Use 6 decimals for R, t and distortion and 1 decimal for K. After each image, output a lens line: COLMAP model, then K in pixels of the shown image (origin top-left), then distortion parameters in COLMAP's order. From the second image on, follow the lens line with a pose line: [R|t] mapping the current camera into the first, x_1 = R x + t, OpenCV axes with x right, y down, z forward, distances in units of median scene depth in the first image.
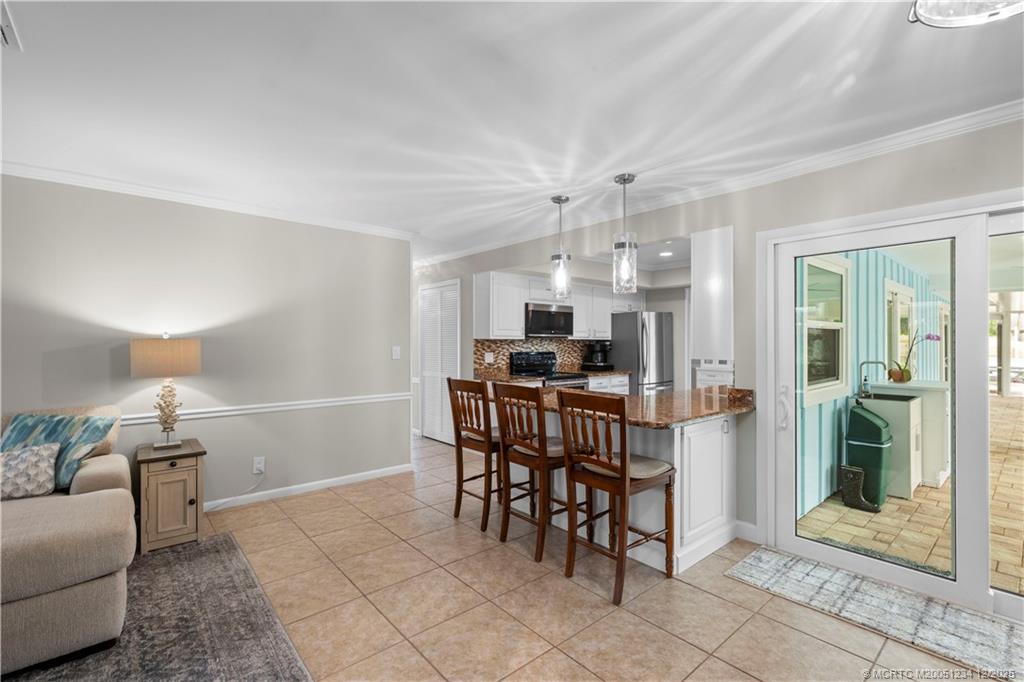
lens RADIAL K [[449.7, 0, 517.6], [0, 449.7, 342.3], [0, 0, 1]] dist [-0.001473, -0.000069]
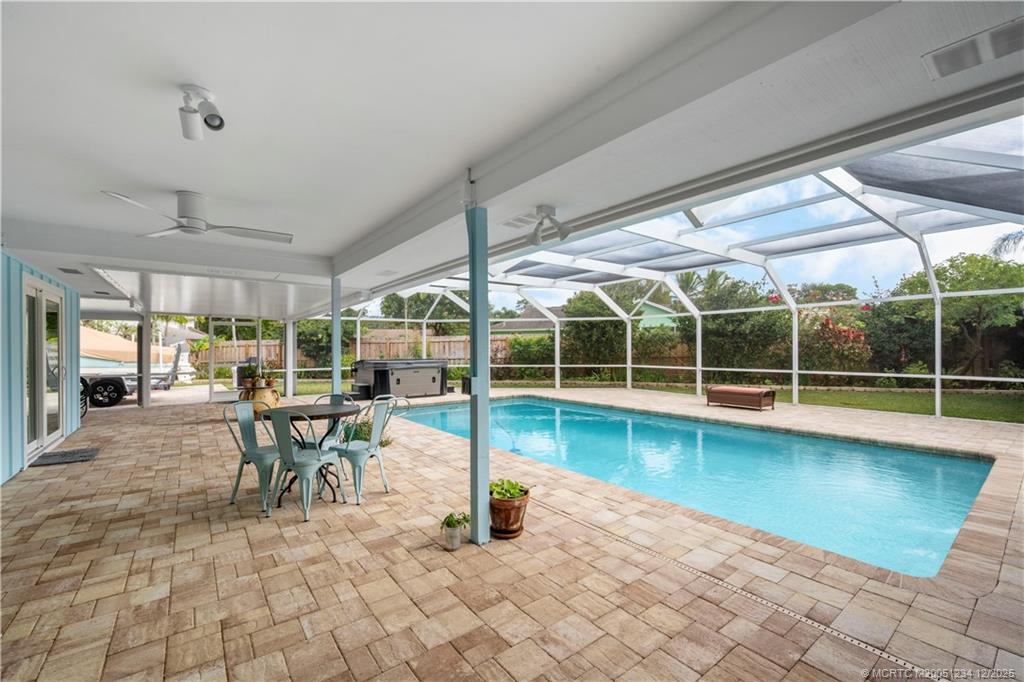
lens RADIAL K [[433.1, 0, 512.0], [0, 433.1, 341.0], [0, 0, 1]] dist [0.002485, -0.000131]
pose [[0.067910, 0.014192, 0.997591, 0.903295], [0.007414, 0.999864, -0.014729, 0.024126], [-0.997664, 0.008397, 0.067795, 0.706368]]
